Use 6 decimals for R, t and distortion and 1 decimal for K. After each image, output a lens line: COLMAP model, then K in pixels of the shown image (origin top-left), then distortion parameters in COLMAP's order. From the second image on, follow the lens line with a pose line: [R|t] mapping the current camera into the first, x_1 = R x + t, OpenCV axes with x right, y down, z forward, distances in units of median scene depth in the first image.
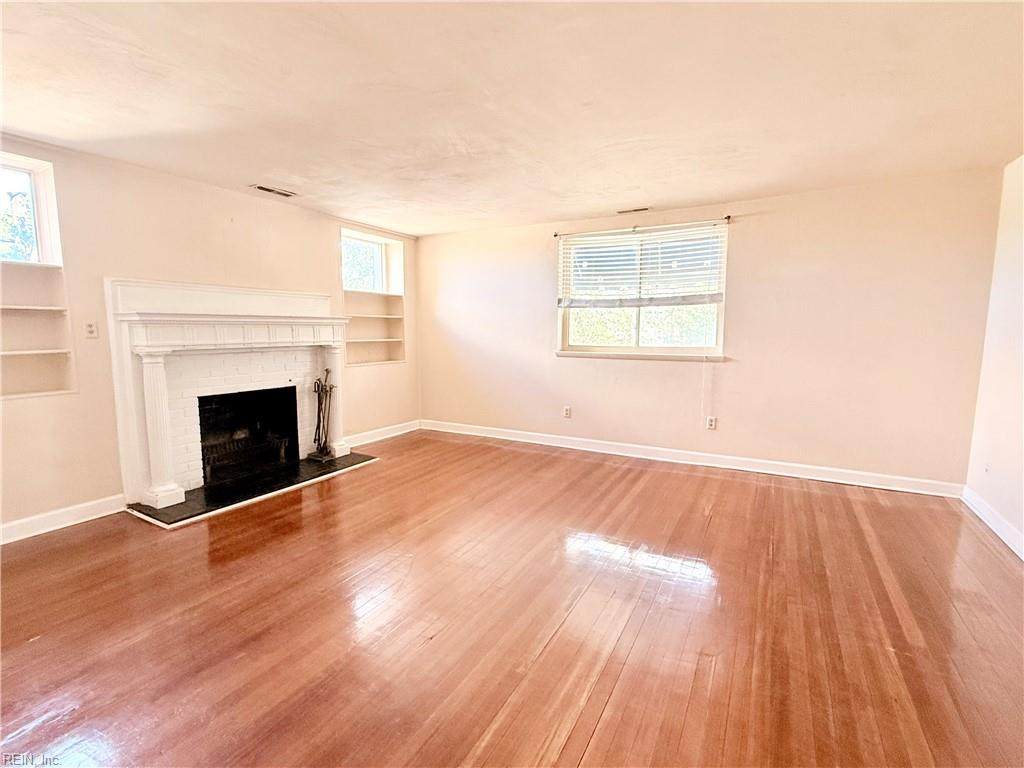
lens RADIAL K [[479.3, 0, 512.0], [0, 479.3, 384.0], [0, 0, 1]] dist [-0.000632, 0.000010]
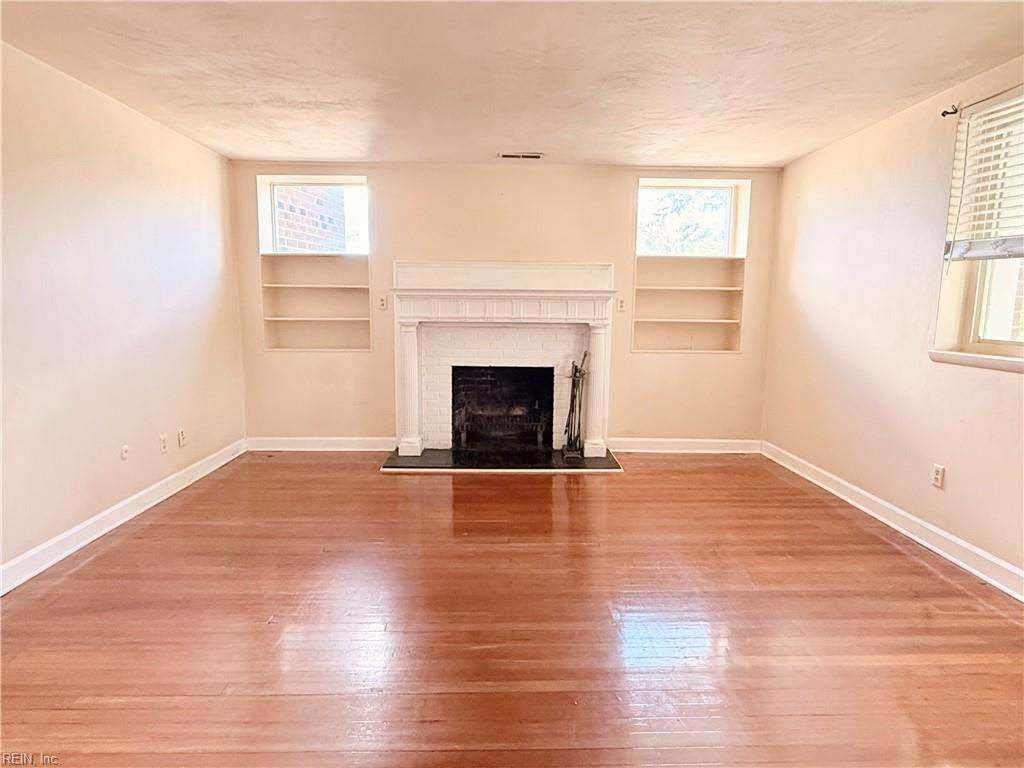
lens RADIAL K [[584.6, 0, 512.0], [0, 584.6, 384.0], [0, 0, 1]] dist [0.001693, 0.000920]
pose [[0.505080, 0.116351, -0.855194, 0.453139], [-0.108248, 0.991587, 0.070976, -0.034061], [0.856257, 0.056724, 0.513425, 0.363912]]
